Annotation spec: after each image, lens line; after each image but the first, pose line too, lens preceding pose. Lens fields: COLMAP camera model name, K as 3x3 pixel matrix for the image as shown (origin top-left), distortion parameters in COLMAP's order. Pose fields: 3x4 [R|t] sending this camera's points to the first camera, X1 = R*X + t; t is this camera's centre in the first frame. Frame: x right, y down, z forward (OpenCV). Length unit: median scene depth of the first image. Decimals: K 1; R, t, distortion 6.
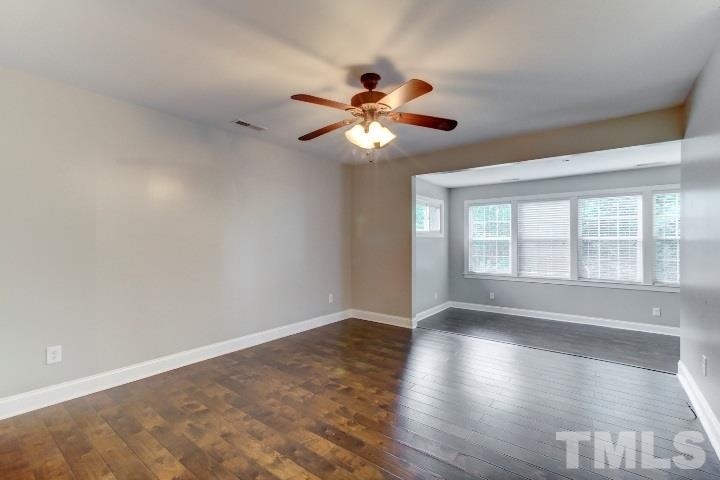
lens RADIAL K [[319.3, 0, 359.8], [0, 319.3, 239.9], [0, 0, 1]] dist [0.004677, 0.001385]
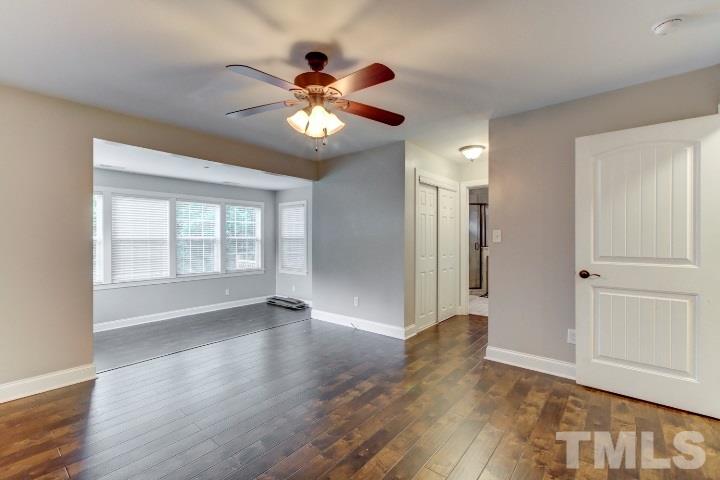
lens RADIAL K [[319.3, 0, 359.3], [0, 319.3, 239.4], [0, 0, 1]] dist [0.004677, 0.001385]
pose [[0.024930, -0.000028, 0.999689, -0.414497], [0.002178, 0.999998, -0.000026, 0.001302], [-0.999687, 0.002178, 0.024930, 0.412928]]
